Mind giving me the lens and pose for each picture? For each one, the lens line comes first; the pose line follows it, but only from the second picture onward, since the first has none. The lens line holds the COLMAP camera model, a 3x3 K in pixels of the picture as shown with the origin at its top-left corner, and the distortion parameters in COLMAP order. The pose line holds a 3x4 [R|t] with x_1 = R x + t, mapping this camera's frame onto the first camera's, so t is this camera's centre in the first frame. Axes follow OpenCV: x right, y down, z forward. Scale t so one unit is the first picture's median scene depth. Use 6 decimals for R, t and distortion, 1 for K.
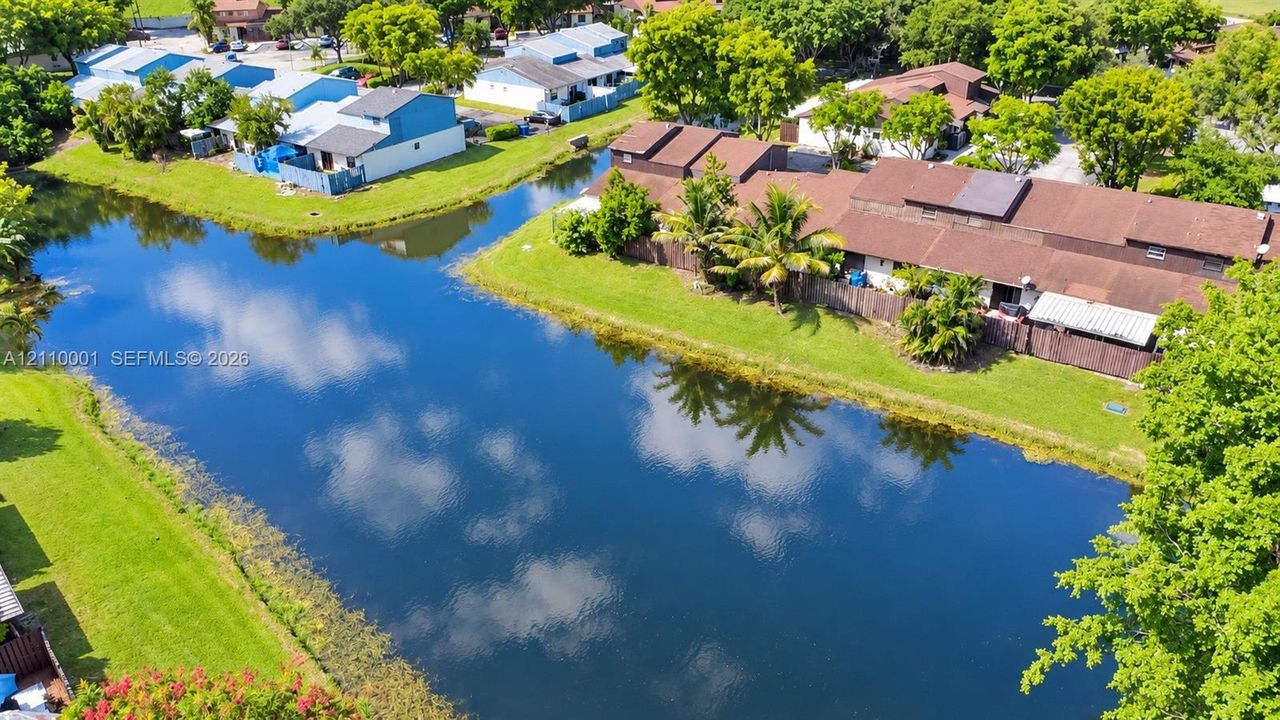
lens RADIAL K [[941.2, 0, 640.0], [0, 941.2, 360.0], [0, 0, 1]] dist [0.059284, -0.080393]
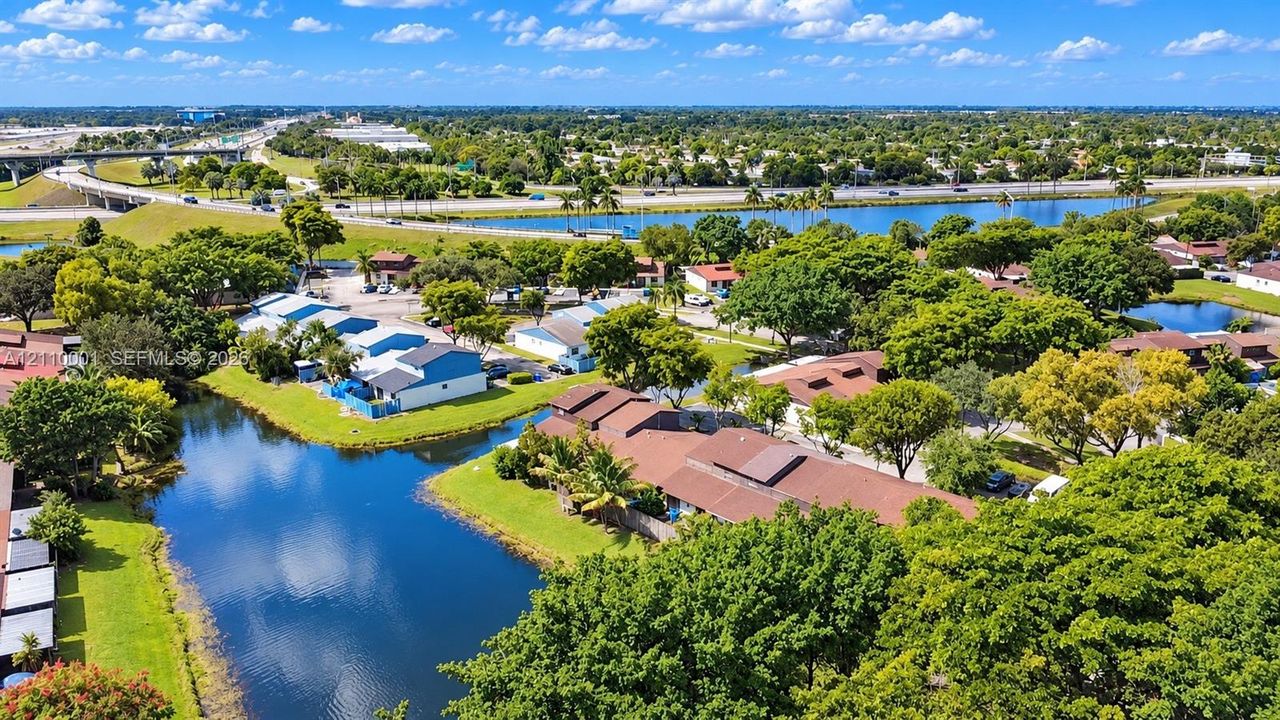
lens RADIAL K [[944.0, 0, 647.7], [0, 944.0, 405.1], [0, 0, 1]] dist [-0.010458, 0.004625]
pose [[0.980035, 0.078599, -0.182630, 0.308810], [-0.108831, 0.980786, -0.161910, -0.011130], [0.166395, 0.178553, 0.969759, -0.273220]]
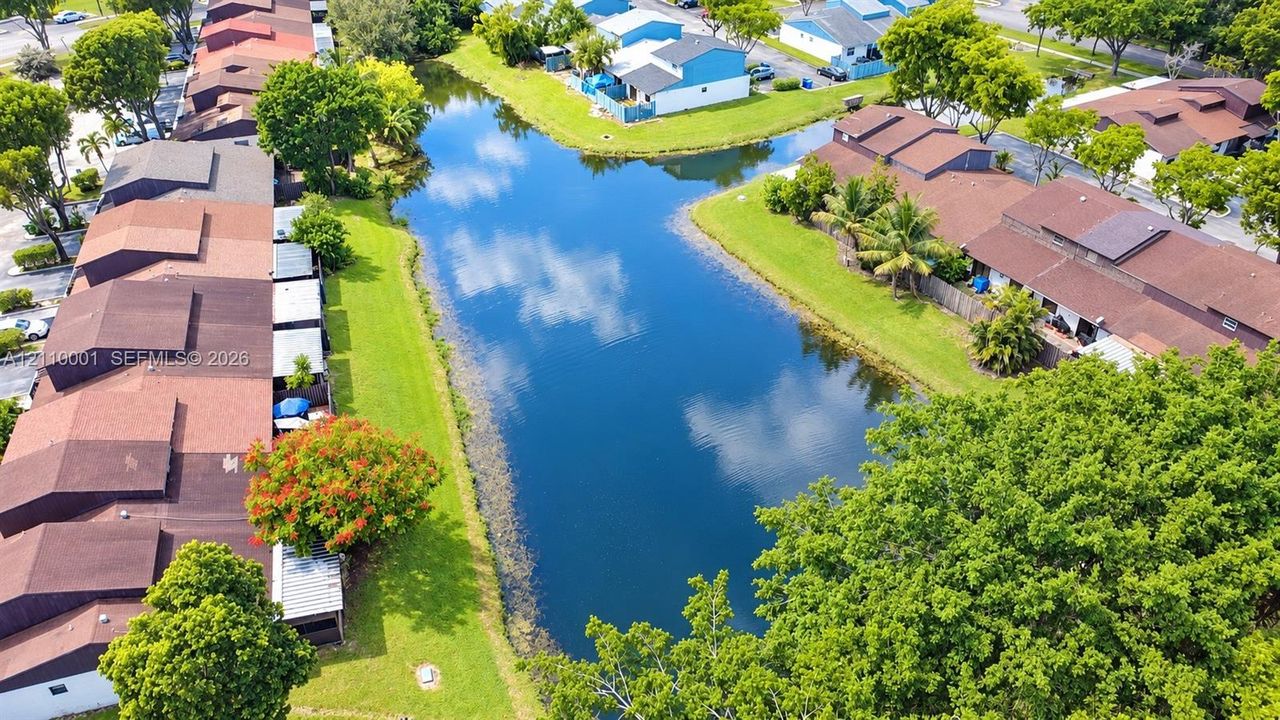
lens RADIAL K [[941.2, 0, 640.0], [0, 941.2, 360.0], [0, 0, 1]] dist [0.059284, -0.080393]
pose [[0.904894, 0.250408, -0.344185, 0.198166], [-0.207654, 0.965592, 0.156564, -0.065342], [0.371547, -0.070203, 0.925756, -0.180155]]
